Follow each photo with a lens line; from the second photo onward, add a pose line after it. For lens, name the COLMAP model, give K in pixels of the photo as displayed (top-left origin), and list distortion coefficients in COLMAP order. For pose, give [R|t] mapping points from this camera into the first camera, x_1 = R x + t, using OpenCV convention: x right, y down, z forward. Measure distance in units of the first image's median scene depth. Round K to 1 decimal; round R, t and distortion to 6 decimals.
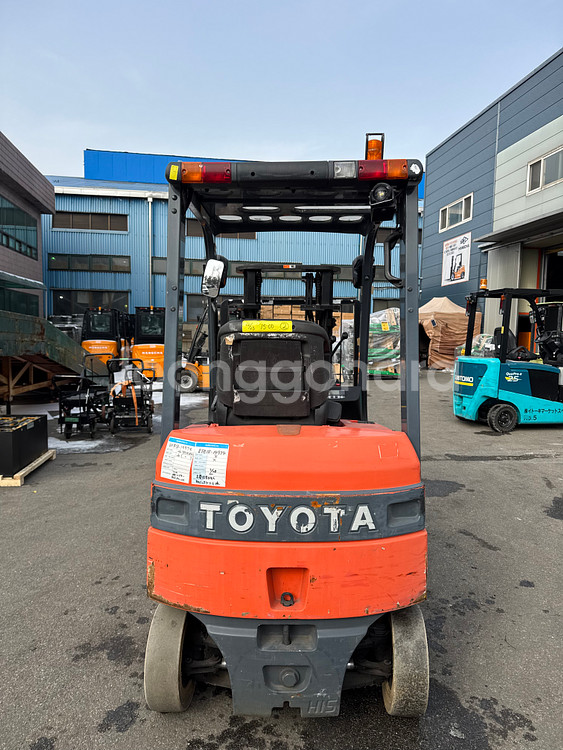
lens RADIAL K [[525.4, 0, 283.5], [0, 525.4, 378.3], [0, 0, 1]] dist [0.033198, -0.030665]
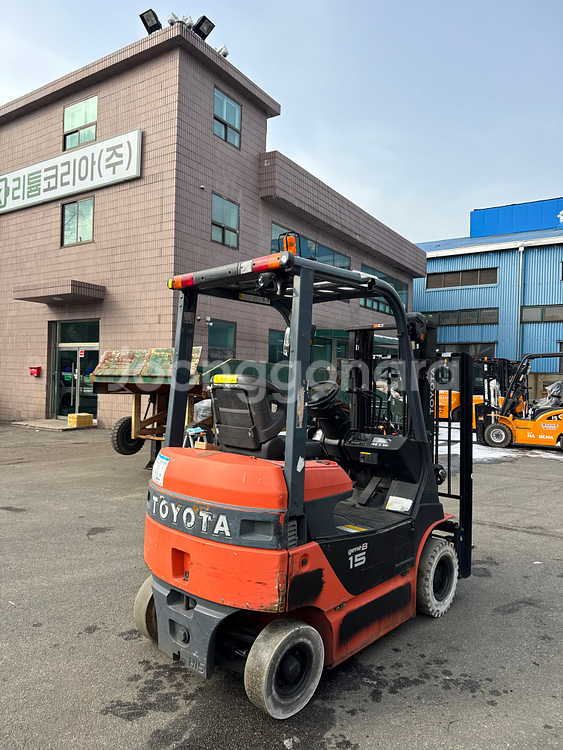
lens RADIAL K [[525.4, 0, 281.3], [0, 525.4, 378.5], [0, 0, 1]] dist [0.033198, -0.030665]
pose [[0.737302, 0.003513, -0.675554, 0.581913], [-0.068495, 0.995222, -0.069581, -0.008361], [0.672082, 0.097574, 0.734020, 0.053898]]
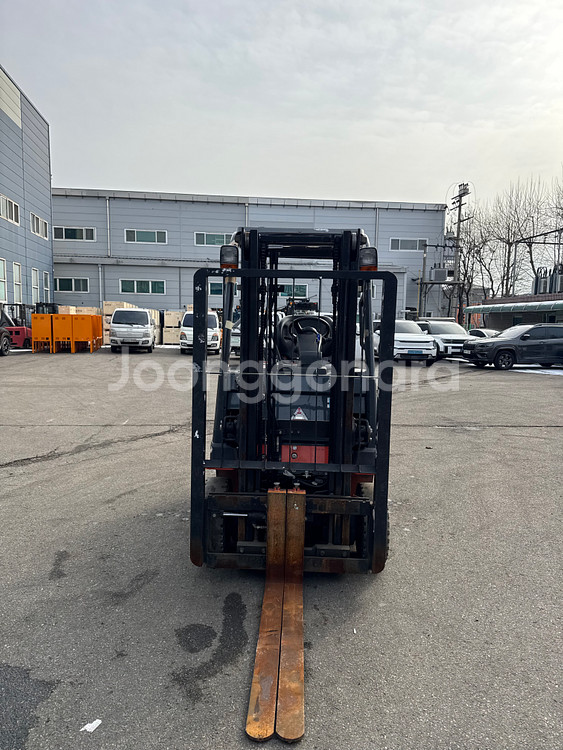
lens RADIAL K [[525.4, 0, 277.5], [0, 525.4, 367.2], [0, 0, 1]] dist [0.033198, -0.030665]
pose [[-0.998839, -0.030826, 0.037026, 0.008837], [-0.024575, 0.987006, 0.158795, -0.141208], [-0.041440, 0.157700, -0.986617, 1.824950]]
